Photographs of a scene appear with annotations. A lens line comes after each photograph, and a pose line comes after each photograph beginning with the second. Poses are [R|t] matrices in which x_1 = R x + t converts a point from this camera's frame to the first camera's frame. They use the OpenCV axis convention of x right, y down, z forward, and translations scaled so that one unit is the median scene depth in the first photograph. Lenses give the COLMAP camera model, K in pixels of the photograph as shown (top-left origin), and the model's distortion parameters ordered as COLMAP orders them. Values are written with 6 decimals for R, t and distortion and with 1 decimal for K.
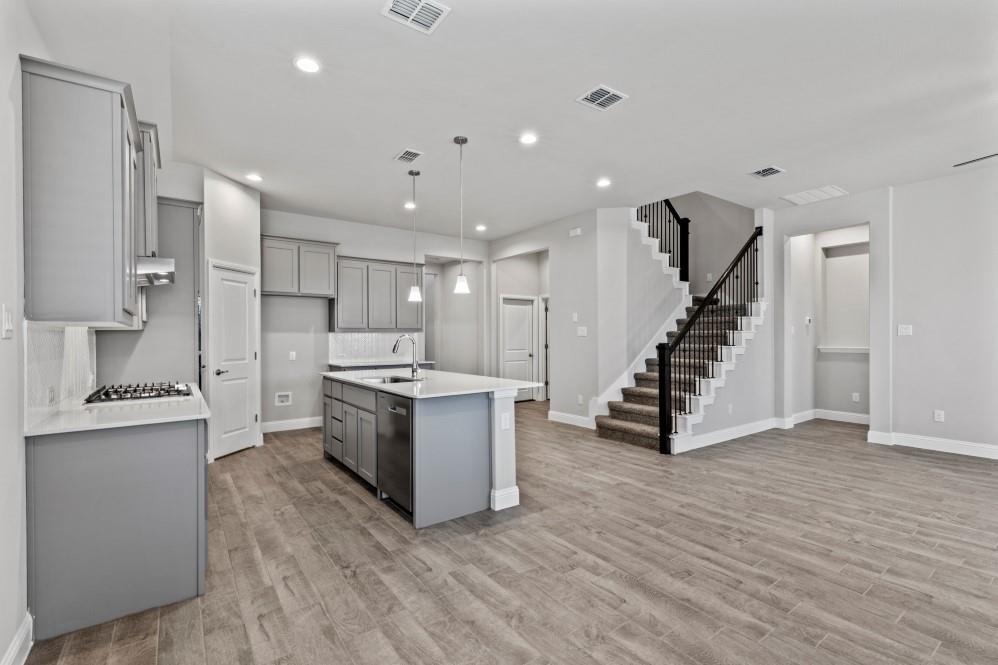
lens RADIAL K [[446.6, 0, 501.0], [0, 446.6, 335.4], [0, 0, 1]] dist [0.007617, 0.000177]
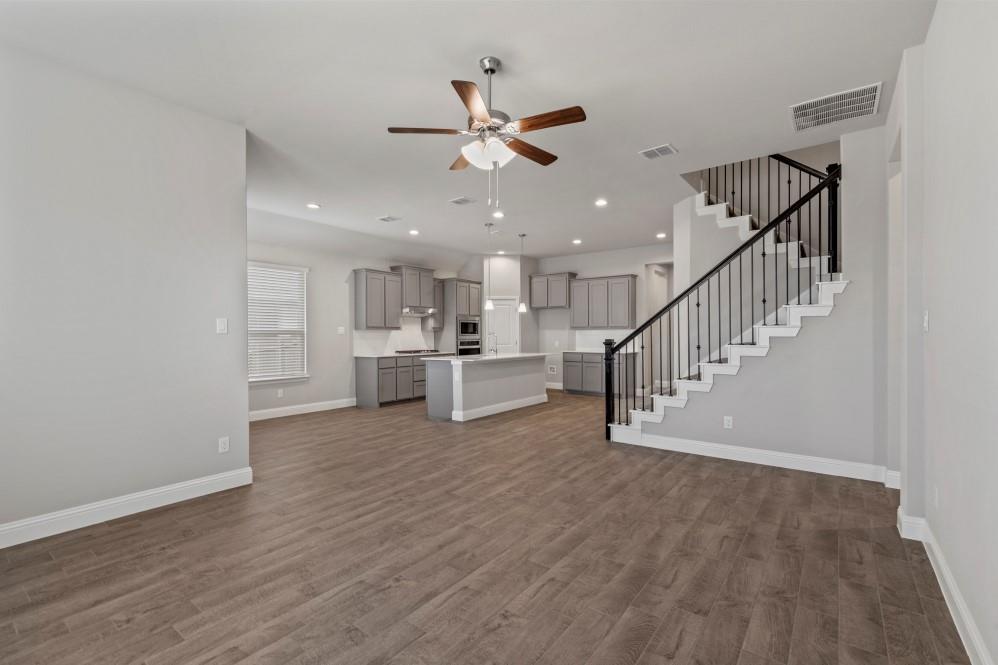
lens RADIAL K [[449.1, 0, 501.2], [0, 449.1, 330.2], [0, 0, 1]] dist [0.011392, -0.000001]
pose [[0.290766, -0.004880, -0.956782, 1.520995], [0.007079, 0.999971, -0.002949, -0.004292], [0.956768, -0.005916, 0.290792, 0.475758]]
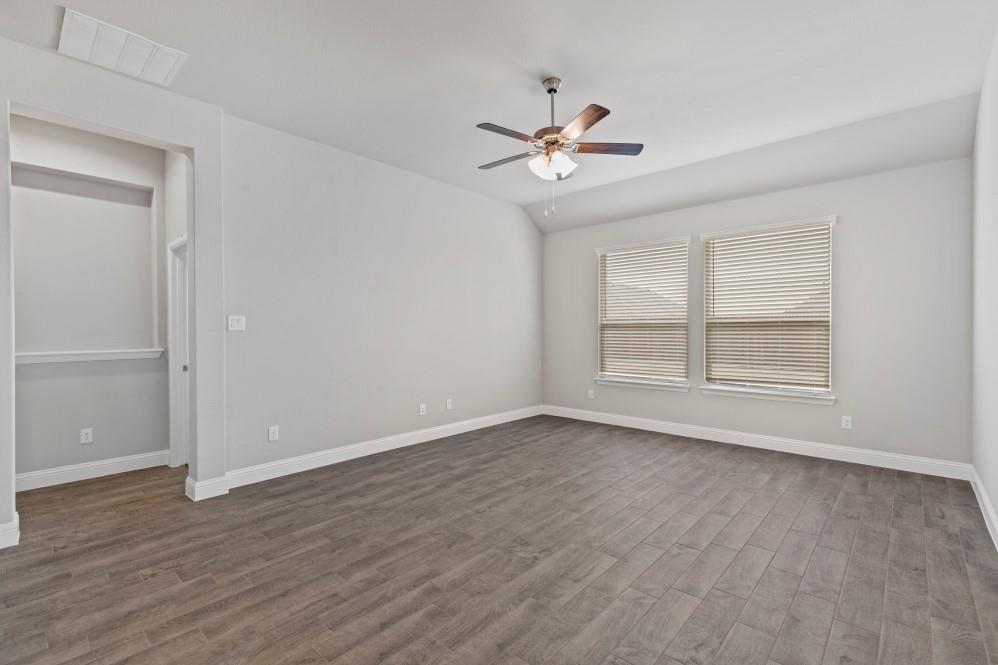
lens RADIAL K [[445.9, 0, 501.5], [0, 445.9, 332.3], [0, 0, 1]] dist [0.005608, 0.000310]
pose [[-0.200672, -0.001445, 0.979657, 0.155325], [0.002918, 0.999994, 0.002072, 0.002714], [-0.979654, 0.003274, -0.200666, 0.891858]]
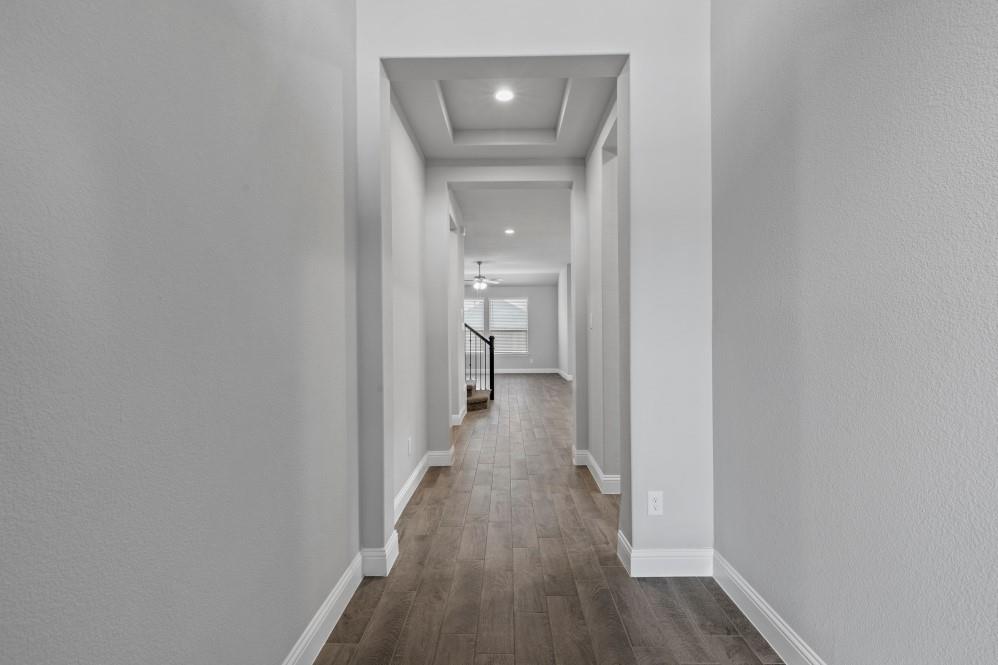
lens RADIAL K [[445.9, 0, 501.5], [0, 445.9, 332.3], [0, 0, 1]] dist [0.005608, 0.000310]
pose [[-0.802126, 0.010070, 0.597070, -0.779047], [0.007576, 0.999949, -0.006686, 0.017483], [-0.597107, -0.000840, -0.802161, 2.655724]]
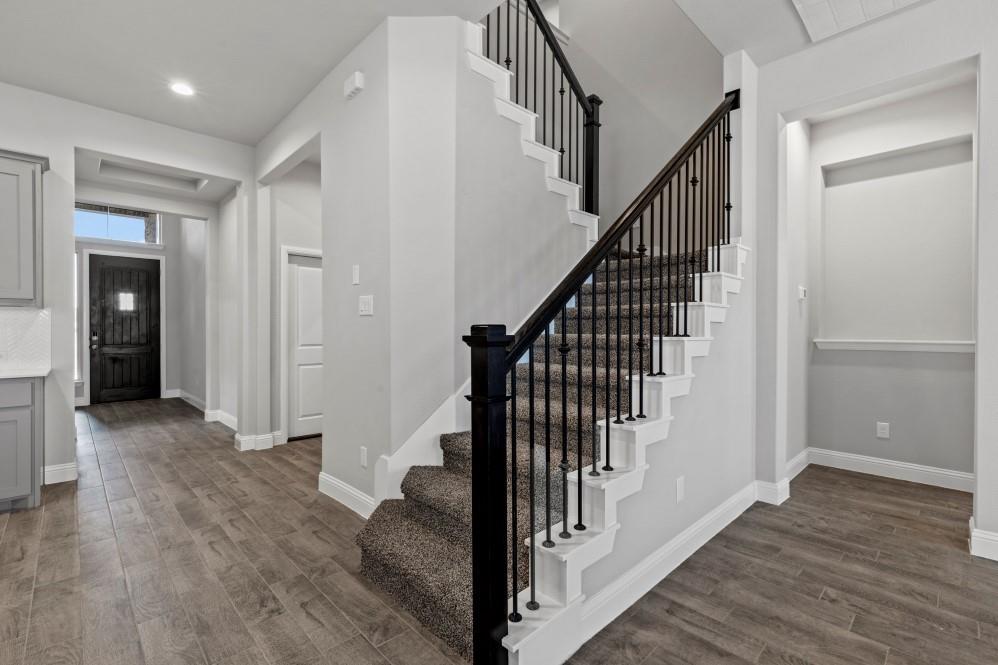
lens RADIAL K [[445.9, 0, 501.5], [0, 445.9, 332.3], [0, 0, 1]] dist [0.005608, 0.000310]
pose [[0.990061, 0.002416, 0.140620, 0.374297], [-0.003515, 0.999965, 0.007566, 0.021585], [-0.140597, -0.007986, 0.990035, 0.794503]]
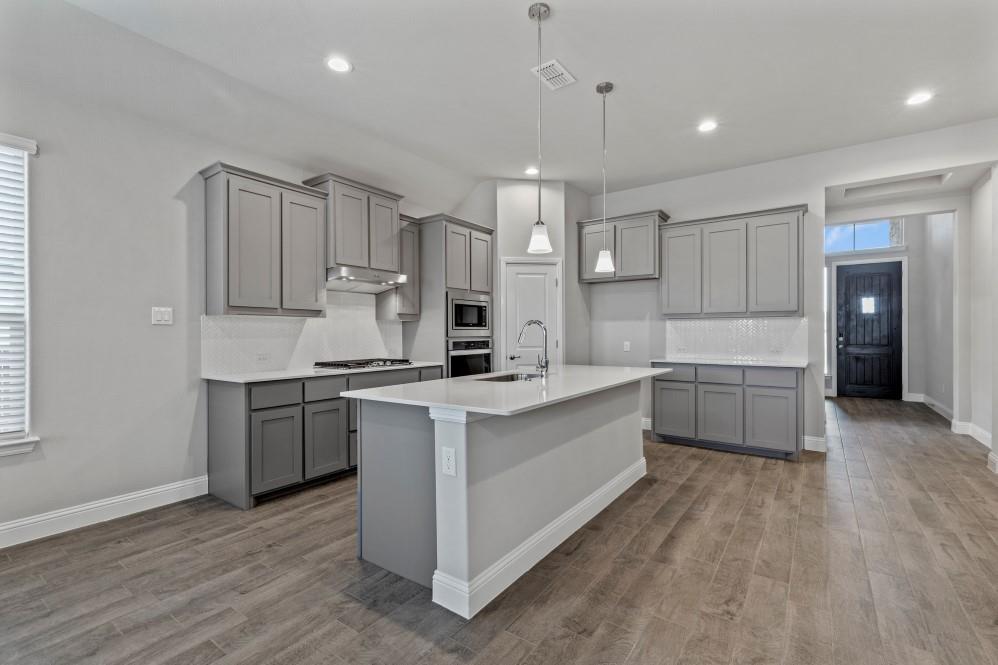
lens RADIAL K [[445.9, 0, 501.5], [0, 445.9, 332.3], [0, 0, 1]] dist [0.005608, 0.000310]
pose [[0.317645, 0.004198, -0.948201, 0.457958], [0.005301, 0.999967, 0.006203, 0.013989], [0.948195, -0.006997, 0.317612, 0.682893]]
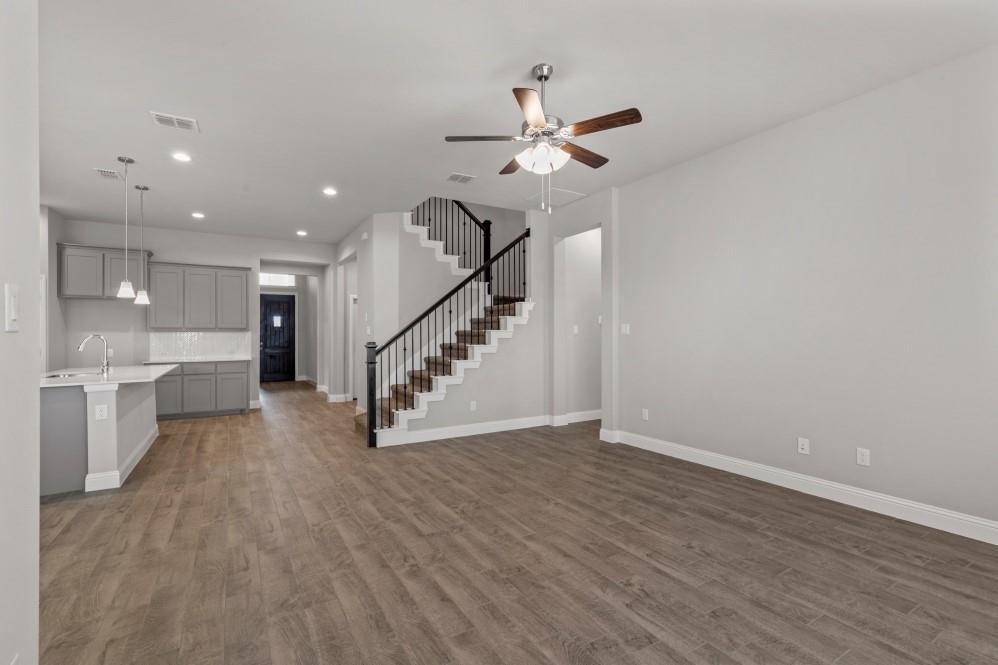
lens RADIAL K [[445.9, 0, 501.5], [0, 445.9, 332.3], [0, 0, 1]] dist [0.005608, 0.000310]
pose [[0.996537, -0.000403, -0.083149, 0.857659], [0.000257, 0.999998, -0.001768, -0.004805], [0.083150, 0.001741, 0.996536, -0.029429]]
